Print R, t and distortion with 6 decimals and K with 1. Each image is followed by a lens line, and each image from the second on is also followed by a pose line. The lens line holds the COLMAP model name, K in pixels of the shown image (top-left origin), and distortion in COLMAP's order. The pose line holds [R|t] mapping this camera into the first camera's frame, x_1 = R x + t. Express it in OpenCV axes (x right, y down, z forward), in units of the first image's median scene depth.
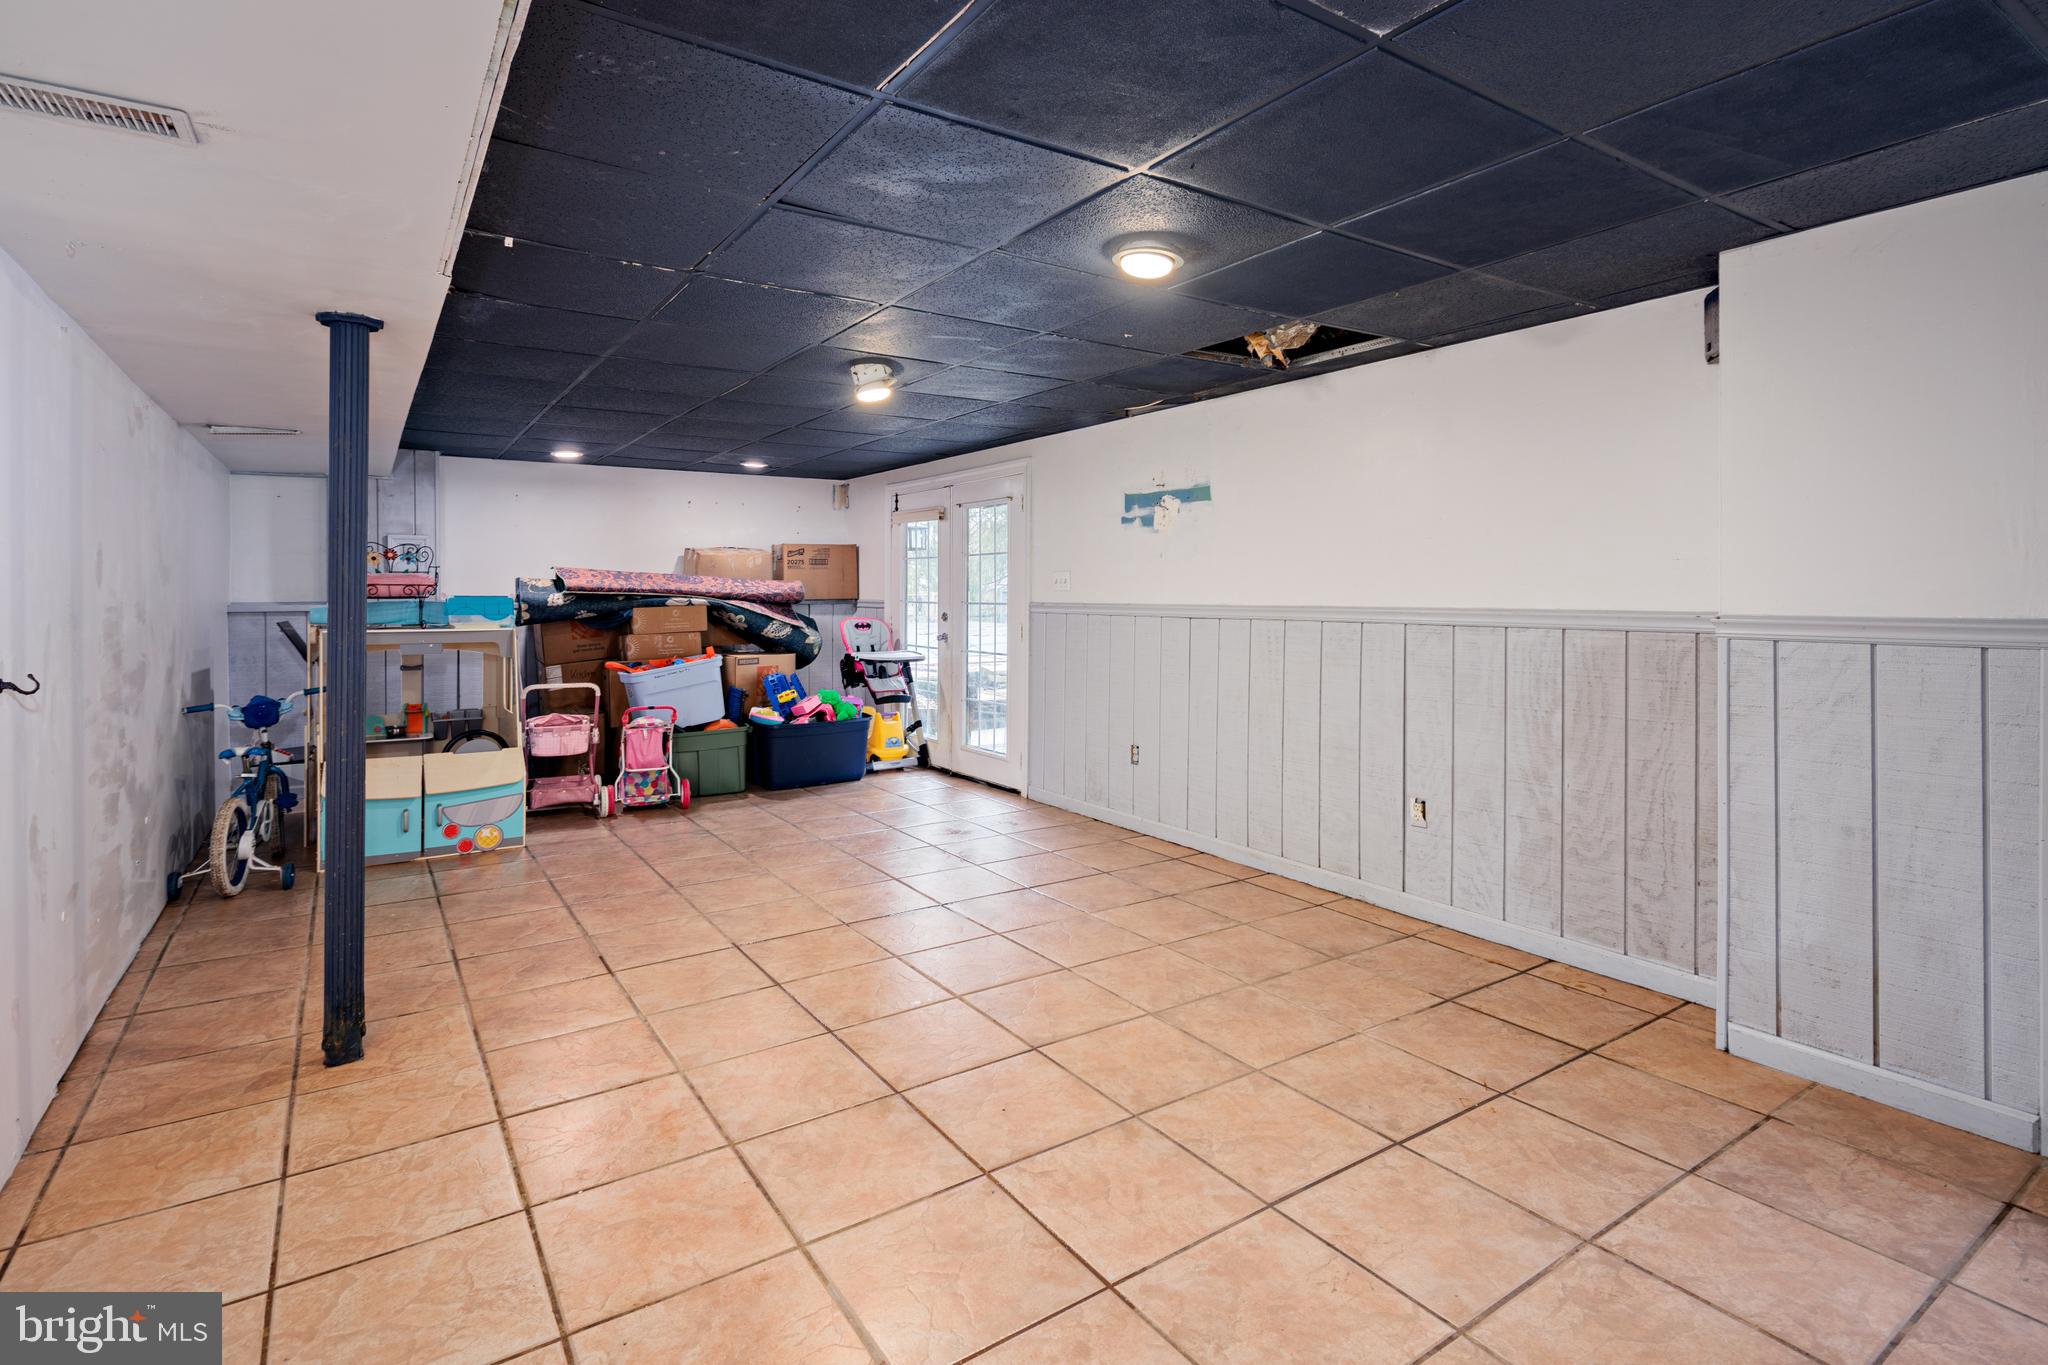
lens RADIAL K [[998.5, 0, 1021.6], [0, 998.5, 683.0], [0, 0, 1]] dist [-0.000341, -0.000256]
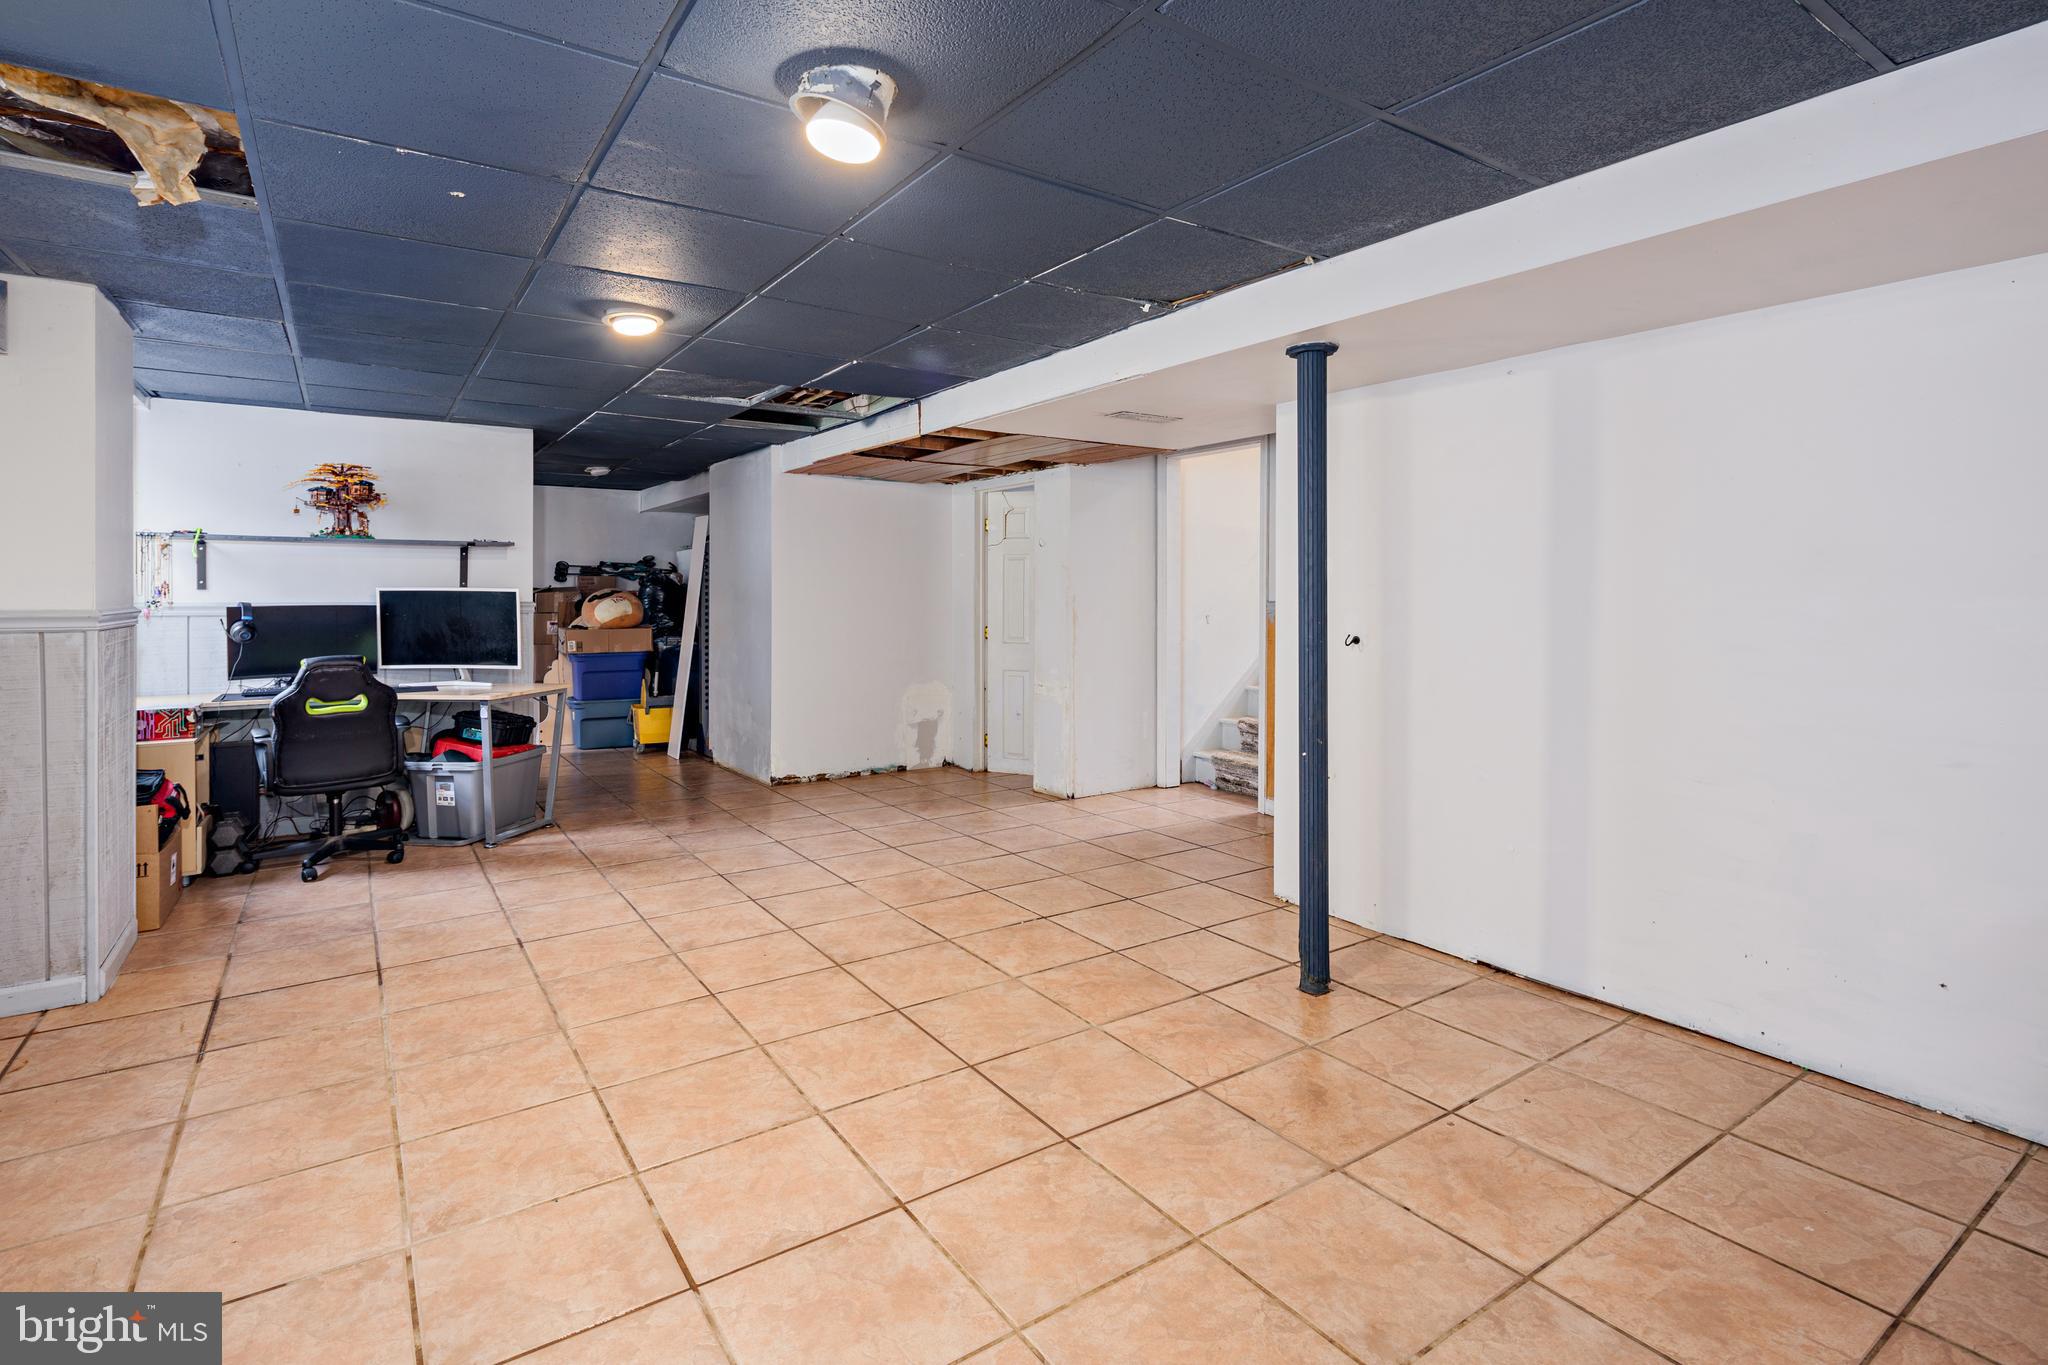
lens RADIAL K [[998.5, 0, 1027.1], [0, 998.5, 681.5], [0, 0, 1]] dist [-0.000341, -0.000256]
pose [[-0.999930, 0.003164, -0.011405, -0.314581], [0.001028, 0.983179, 0.182639, -0.176757], [0.011791, 0.182615, -0.983114, 1.954288]]
